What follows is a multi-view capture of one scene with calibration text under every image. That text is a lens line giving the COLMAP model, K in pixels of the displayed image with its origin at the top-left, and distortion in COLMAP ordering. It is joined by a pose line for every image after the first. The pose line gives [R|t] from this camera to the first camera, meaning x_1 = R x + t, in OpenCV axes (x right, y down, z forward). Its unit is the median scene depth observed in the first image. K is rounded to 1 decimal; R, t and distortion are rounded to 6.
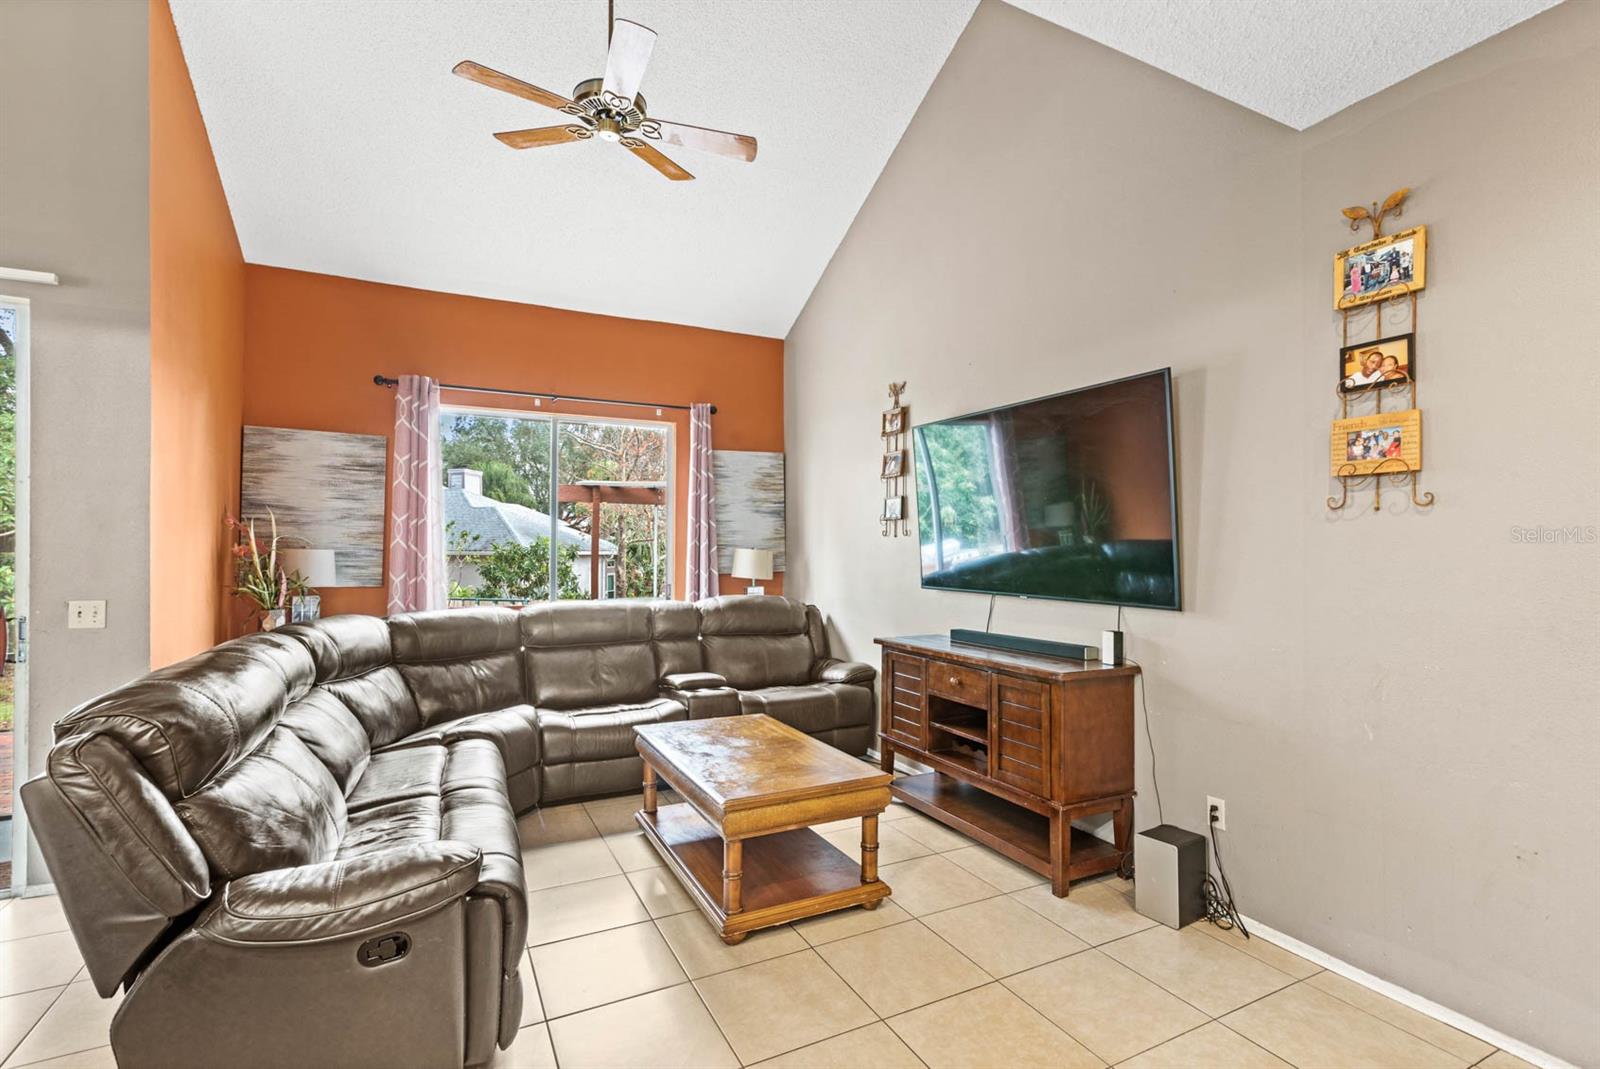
lens RADIAL K [[745.1, 0, 802.0], [0, 745.1, 522.9], [0, 0, 1]] dist [-0.002256, 0.001177]
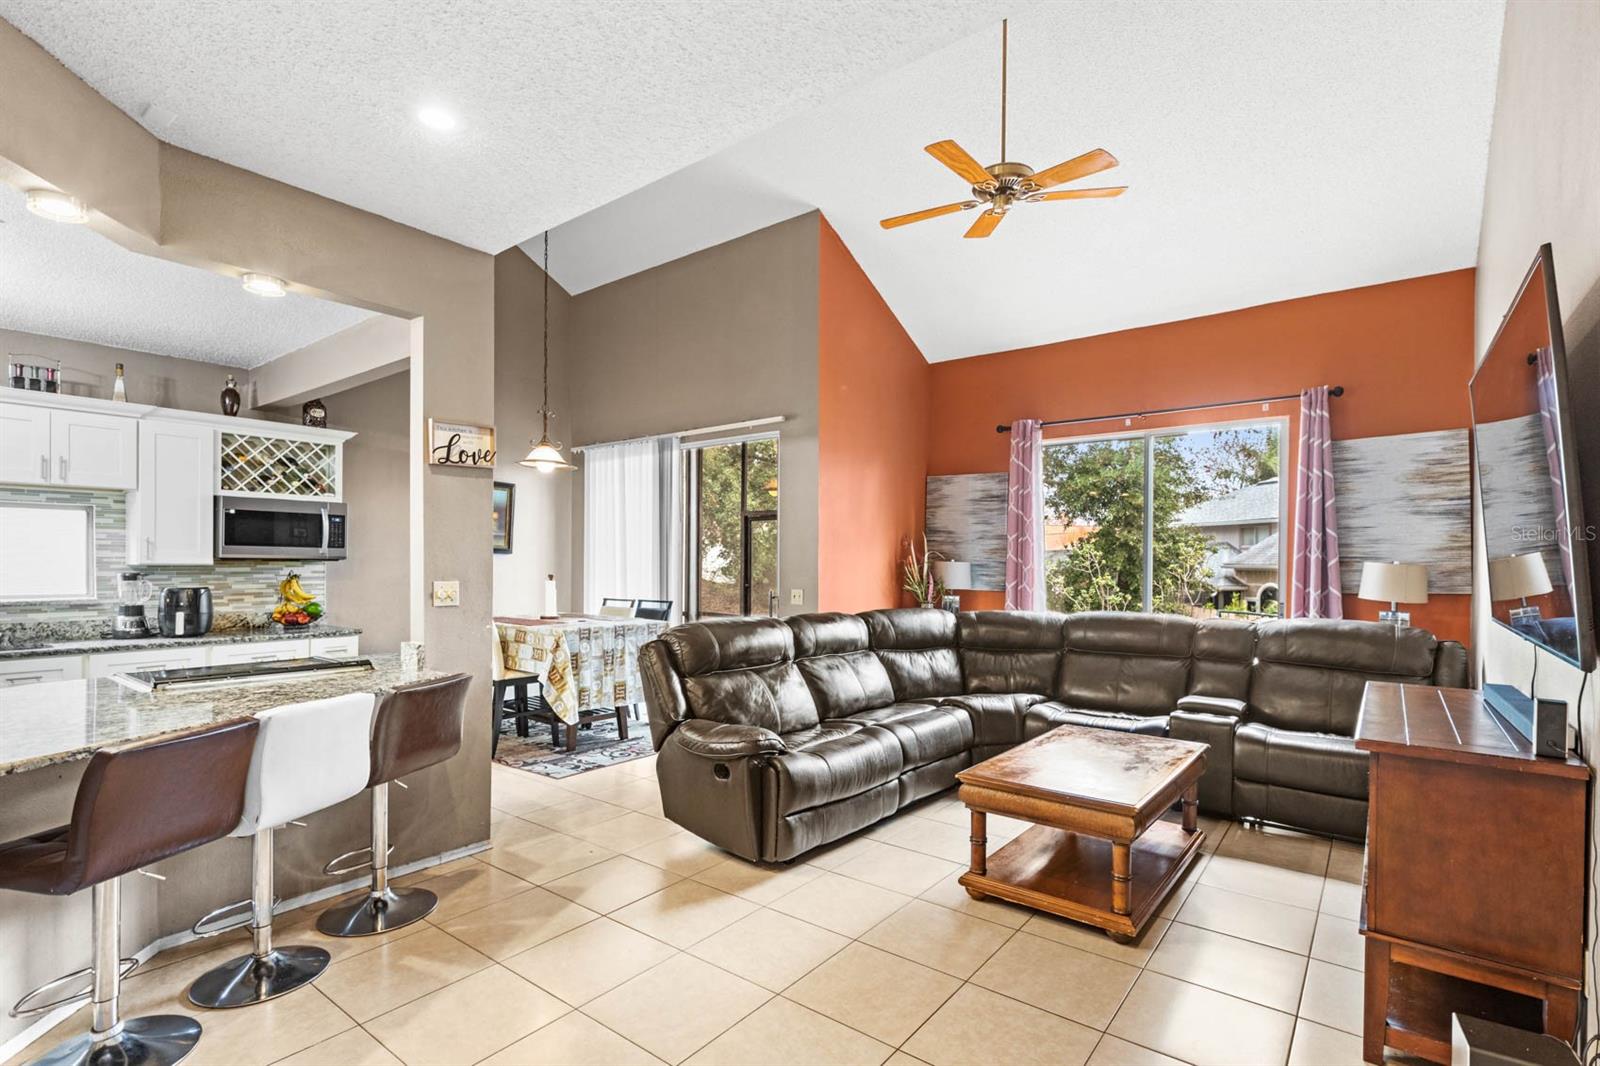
lens RADIAL K [[745.1, 0, 805.2], [0, 745.1, 566.0], [0, 0, 1]] dist [-0.002256, 0.001177]
pose [[0.434146, 0.006457, -0.900819, 0.437659], [0.030975, 0.999276, 0.022091, 0.003675], [0.900310, -0.037494, 0.433631, 0.139369]]
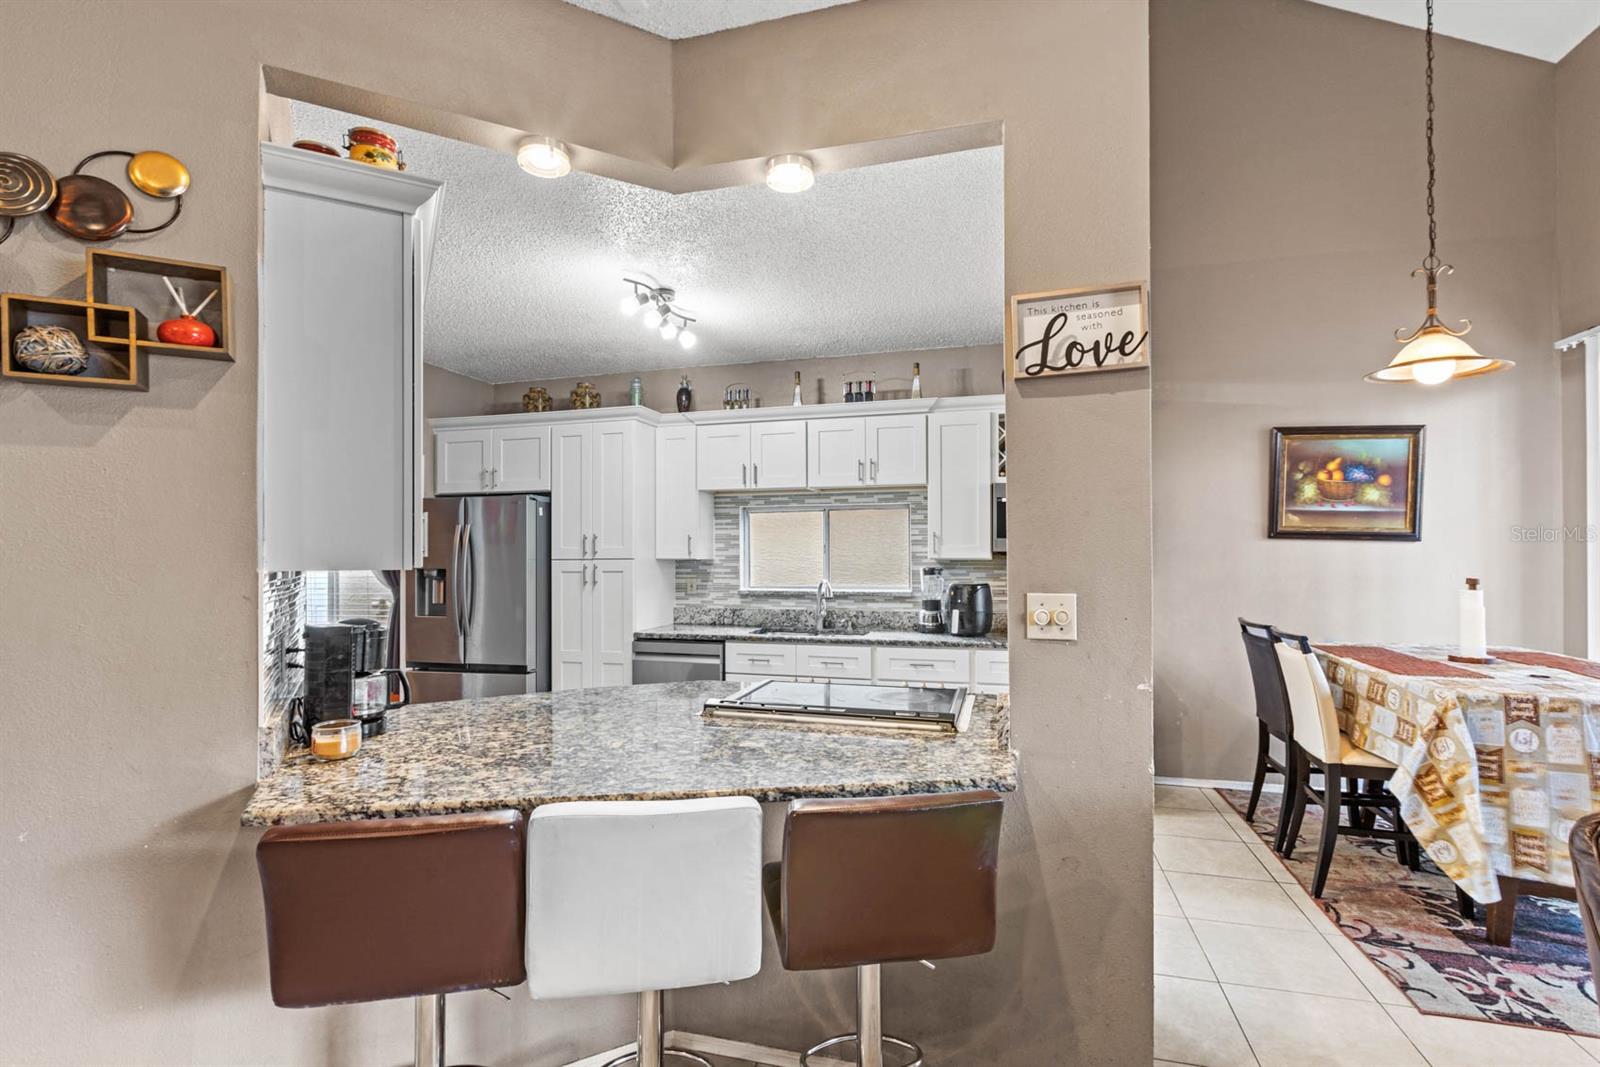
lens RADIAL K [[745.1, 0, 801.0], [0, 745.1, 546.2], [0, 0, 1]] dist [-0.002256, 0.001177]
pose [[-0.671782, -0.006540, -0.740720, 0.032930], [0.030579, 0.998864, -0.036552, 0.009467], [0.740117, -0.047206, -0.670819, 0.295808]]
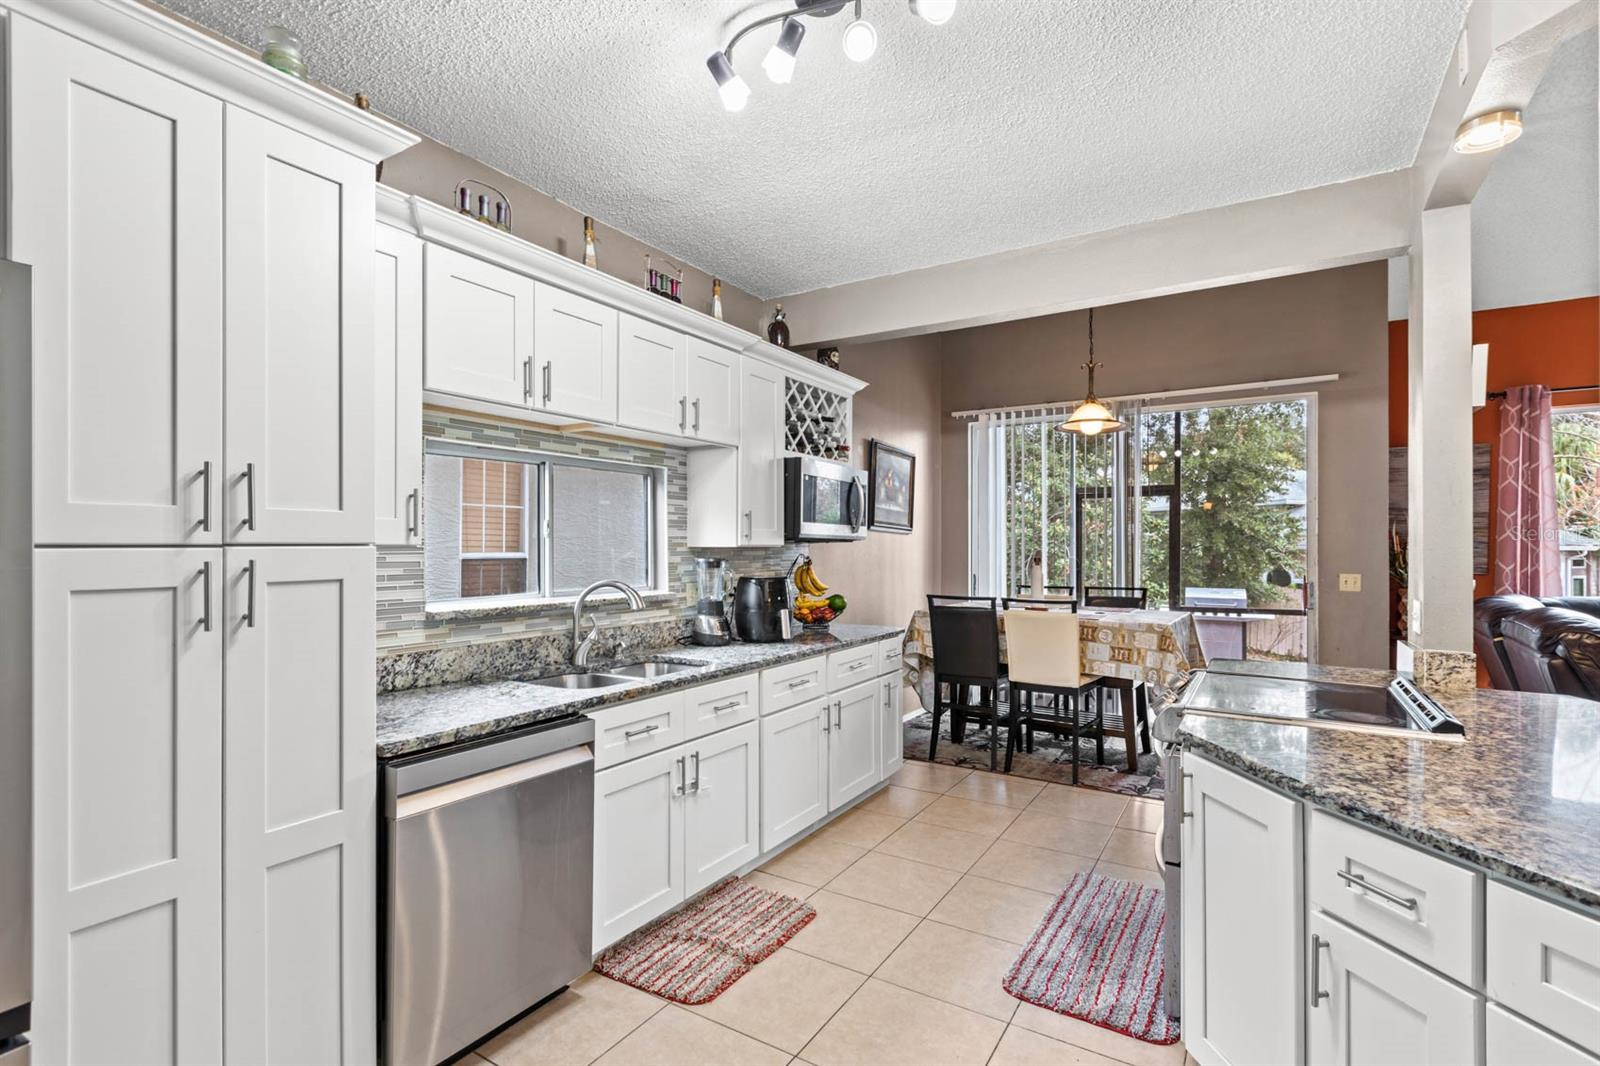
lens RADIAL K [[745.1, 0, 799.4], [0, 745.1, 543.3], [0, 0, 1]] dist [-0.002256, 0.001177]
pose [[0.515870, -0.001833, -0.856665, -0.127240], [0.031964, 0.999343, 0.017110, -0.016532], [0.856071, -0.036209, 0.515589, -0.514719]]
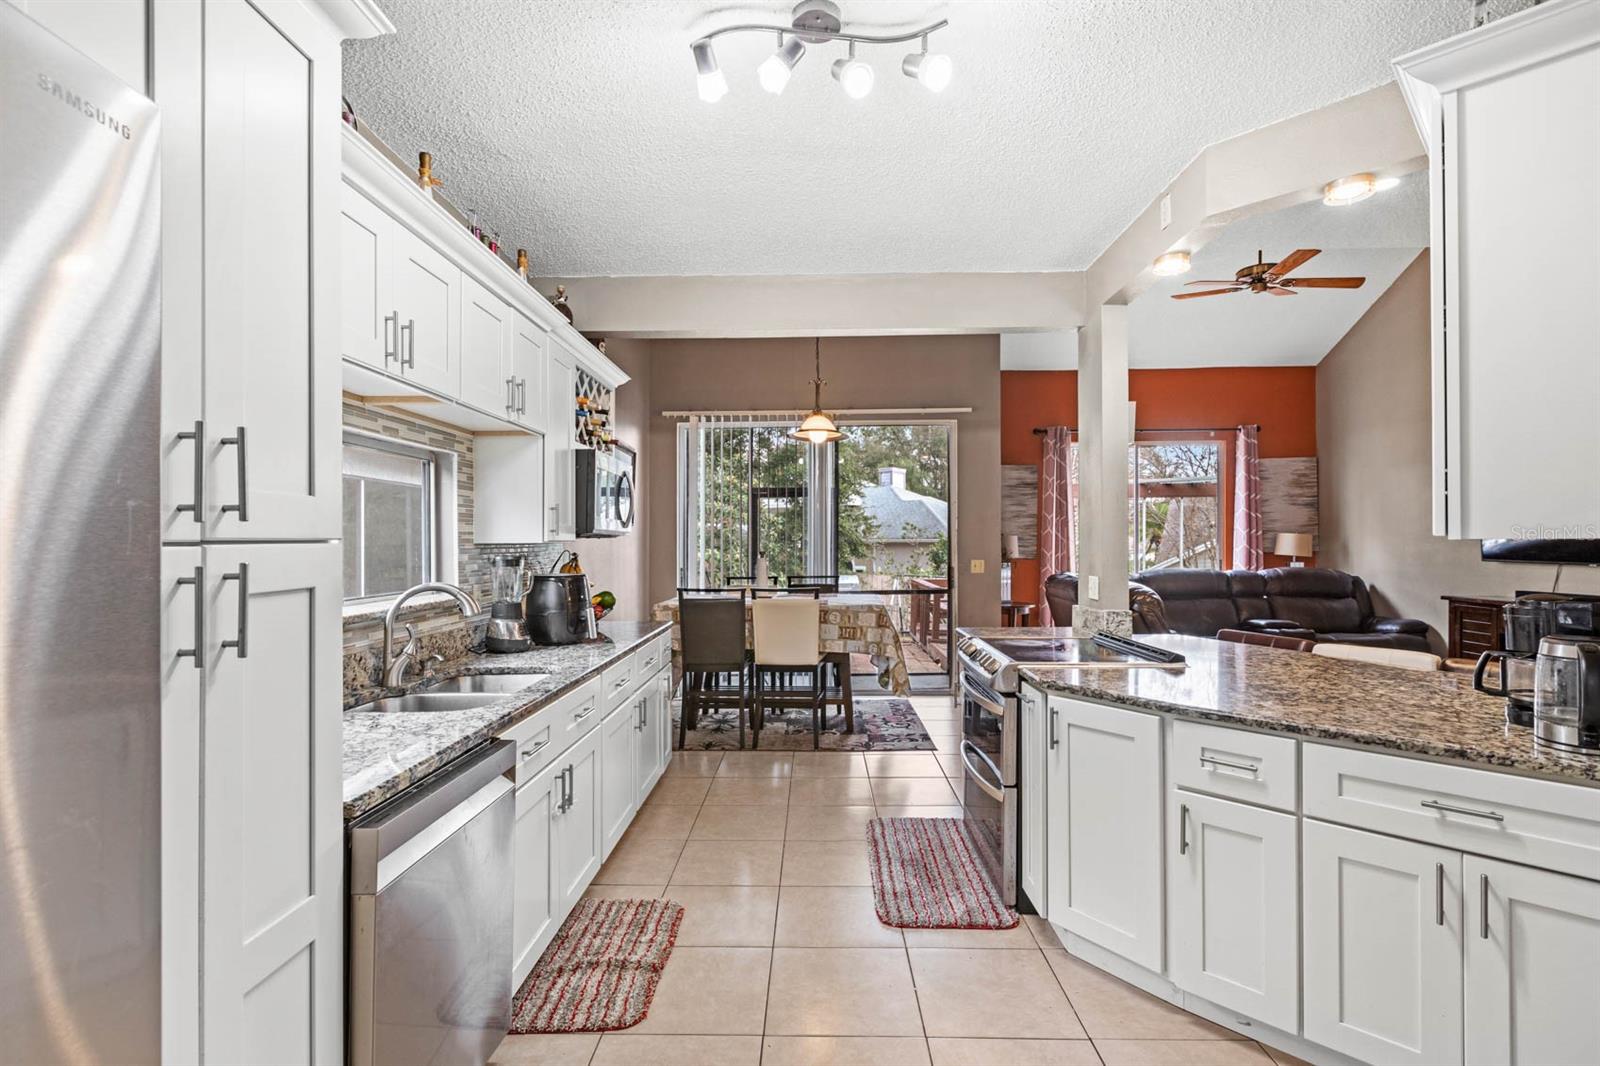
lens RADIAL K [[745.1, 0, 802.7], [0, 745.1, 531.7], [0, 0, 1]] dist [-0.002256, 0.001177]
pose [[0.882344, -0.010365, -0.470490, -0.255010], [0.024022, 0.999446, 0.023033, -0.021980], [0.469991, -0.031625, 0.882104, -0.665842]]
